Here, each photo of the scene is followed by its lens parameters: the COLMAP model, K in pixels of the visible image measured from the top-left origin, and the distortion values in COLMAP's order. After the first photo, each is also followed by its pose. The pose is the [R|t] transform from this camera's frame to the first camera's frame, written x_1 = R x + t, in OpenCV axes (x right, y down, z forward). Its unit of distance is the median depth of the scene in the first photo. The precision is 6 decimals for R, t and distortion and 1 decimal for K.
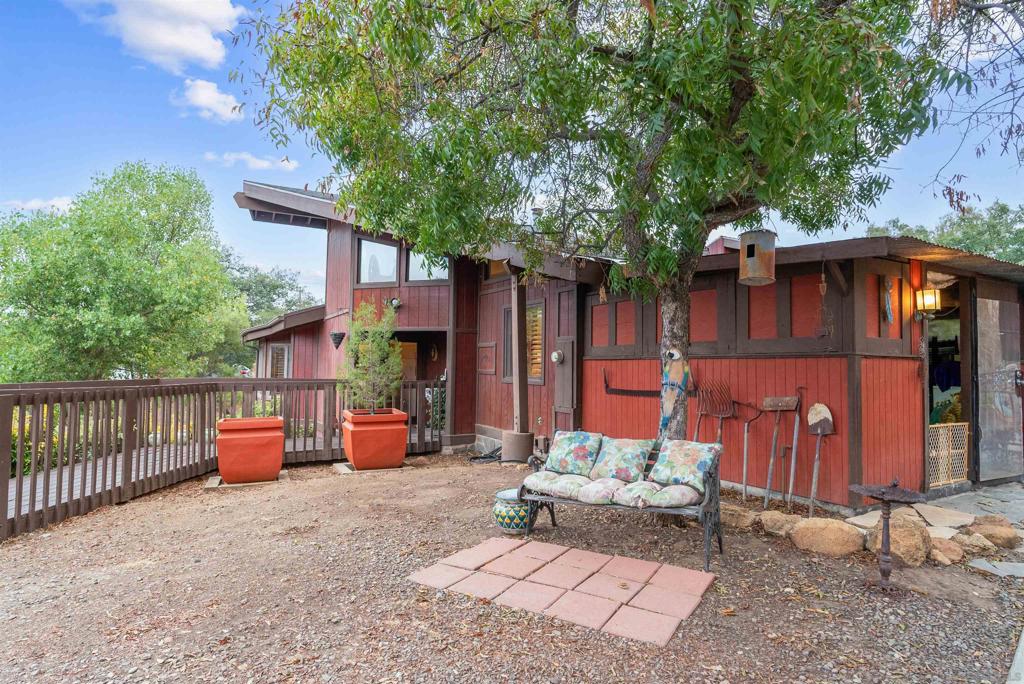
lens RADIAL K [[558.7, 0, 513.9], [0, 558.7, 341.9], [0, 0, 1]] dist [-0.033065, 0.013770]
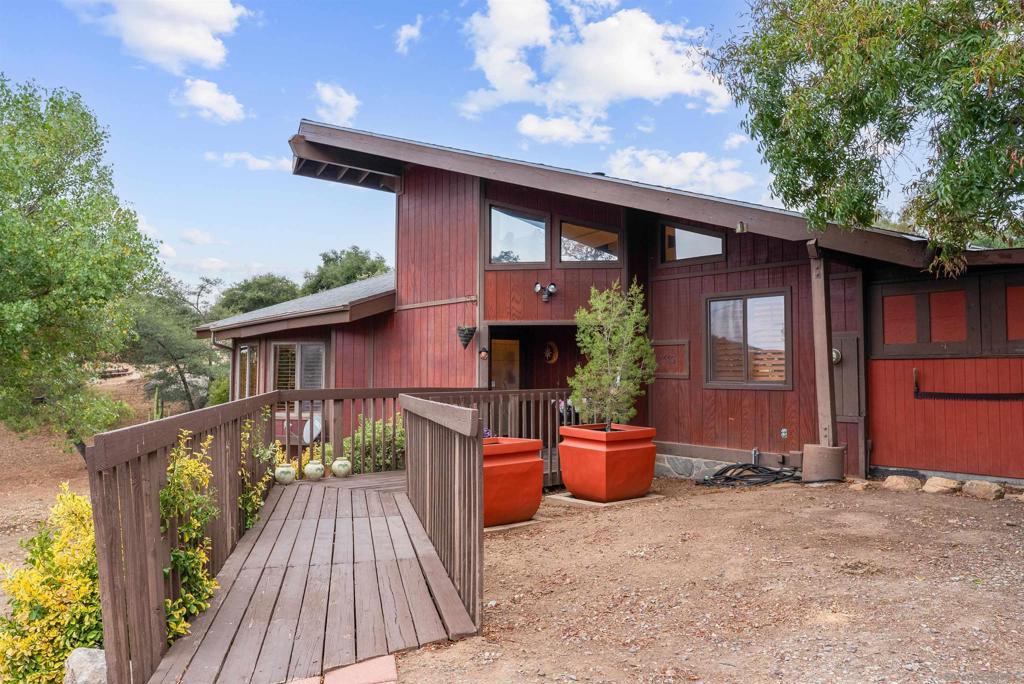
lens RADIAL K [[708.5, 0, 512.0], [0, 708.5, 342.0], [0, 0, 1]] dist [-0.004841, -0.002853]
pose [[0.980758, -0.000986, 0.195227, -0.456314], [0.000715, 0.999999, 0.001455, 0.002398], [-0.195229, -0.001287, 0.980757, 0.033843]]
